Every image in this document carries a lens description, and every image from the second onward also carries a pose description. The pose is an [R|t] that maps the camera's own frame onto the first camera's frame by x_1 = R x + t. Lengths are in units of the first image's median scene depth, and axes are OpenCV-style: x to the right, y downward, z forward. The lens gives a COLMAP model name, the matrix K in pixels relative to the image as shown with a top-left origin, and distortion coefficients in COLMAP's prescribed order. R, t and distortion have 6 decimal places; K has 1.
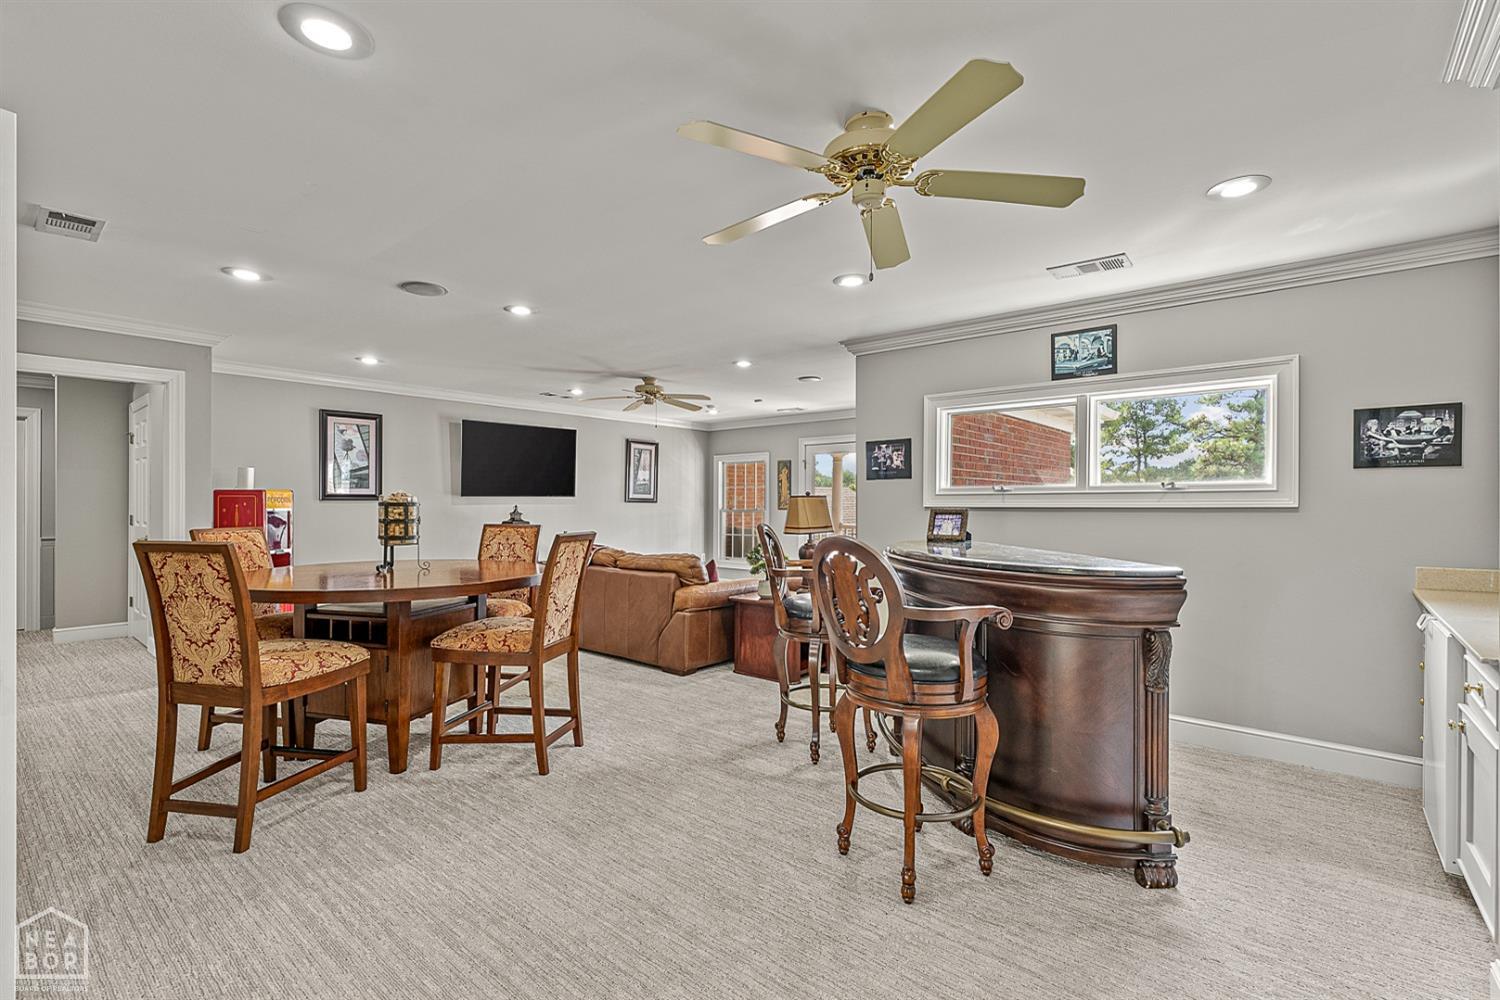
lens RADIAL K [[695.2, 0, 752.1], [0, 695.2, 501.2], [0, 0, 1]] dist [-0.005333, -0.000981]
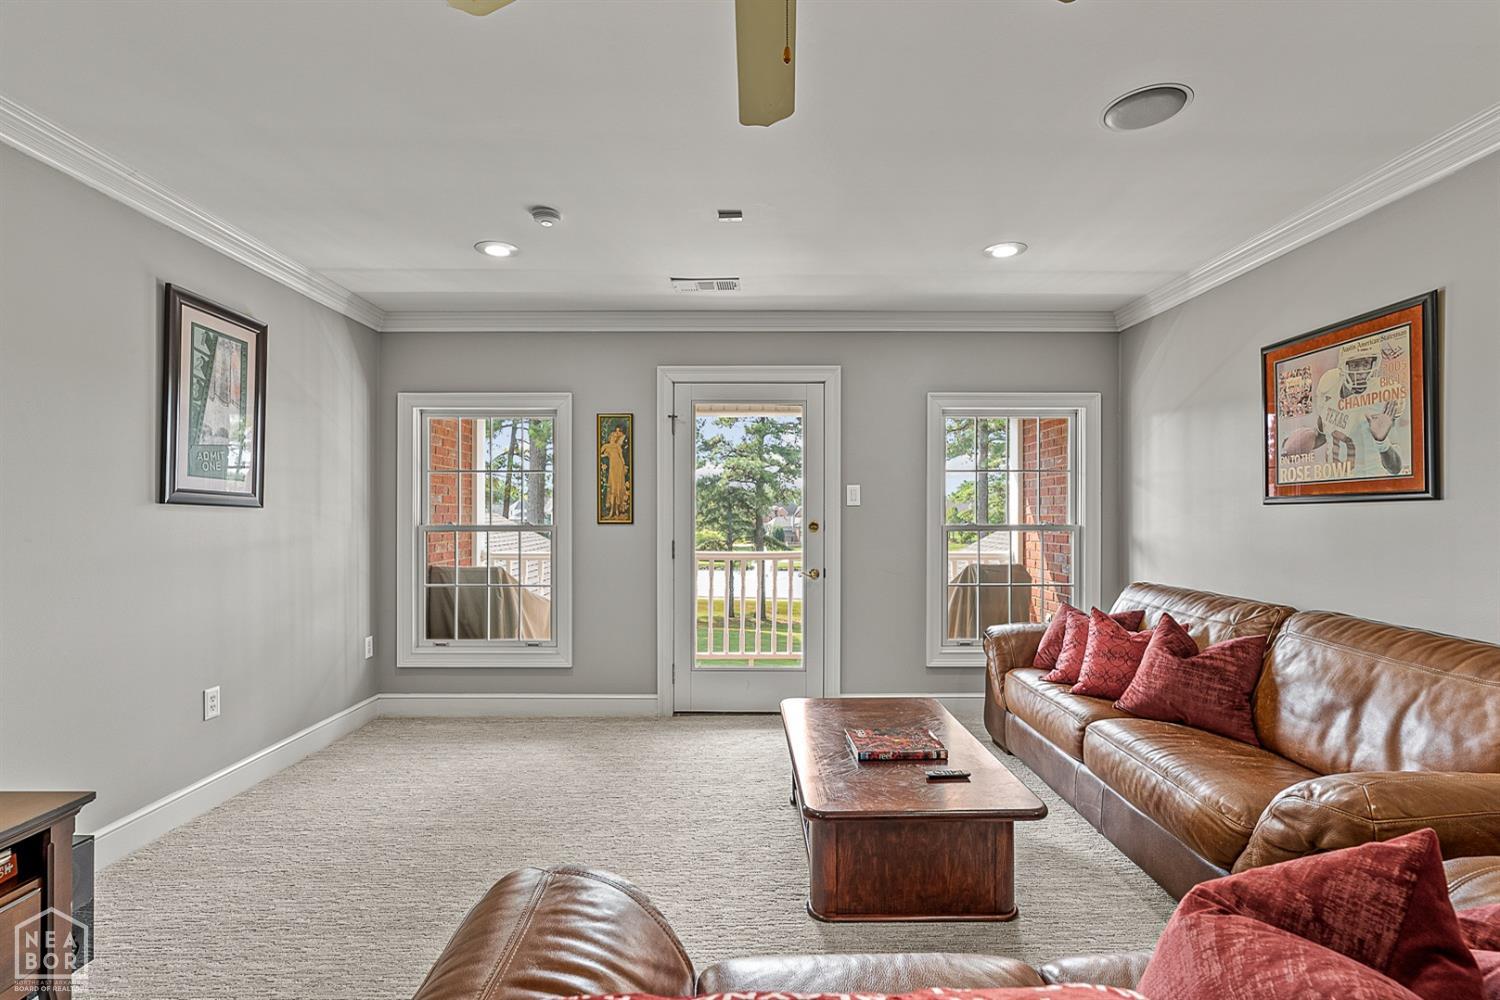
lens RADIAL K [[695.2, 0, 742.5], [0, 695.2, 504.5], [0, 0, 1]] dist [-0.005333, -0.000981]
pose [[0.754963, 0.010287, 0.655686, -0.345989], [-0.001002, 0.999894, -0.014533, 0.010674], [-0.655766, 0.010315, 0.754893, 1.161242]]
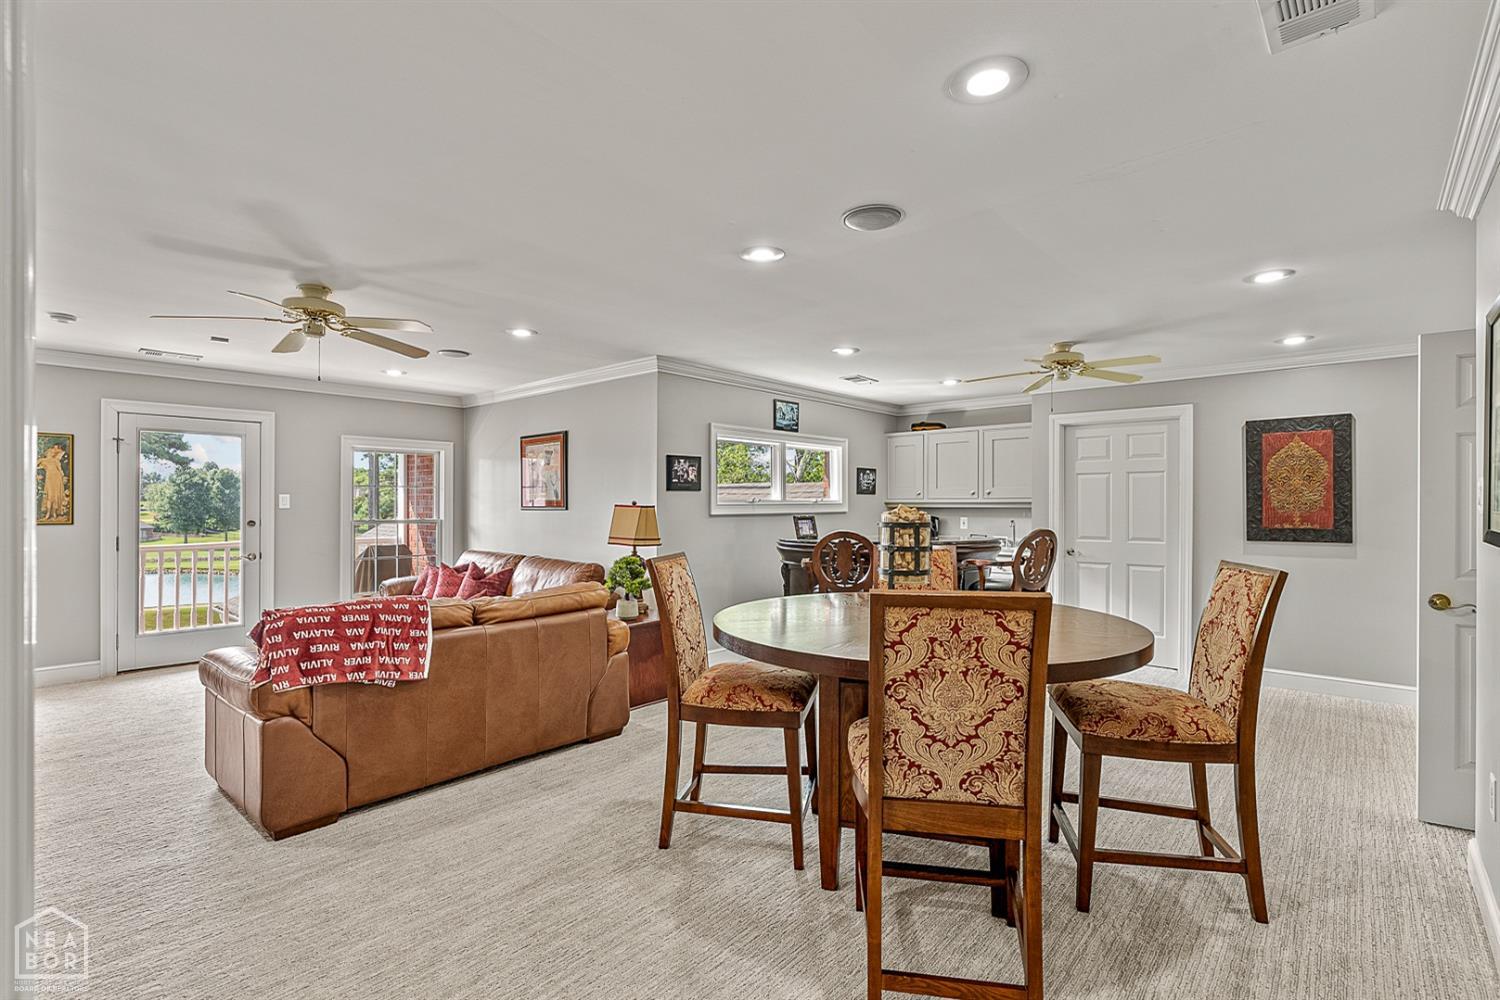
lens RADIAL K [[695.2, 0, 763.3], [0, 695.2, 506.7], [0, 0, 1]] dist [-0.005333, -0.000981]
pose [[0.012632, -0.006702, 0.999898, -0.907452], [-0.002796, 0.999973, 0.006738, -0.013996], [-0.999916, -0.002881, 0.012612, 0.846536]]
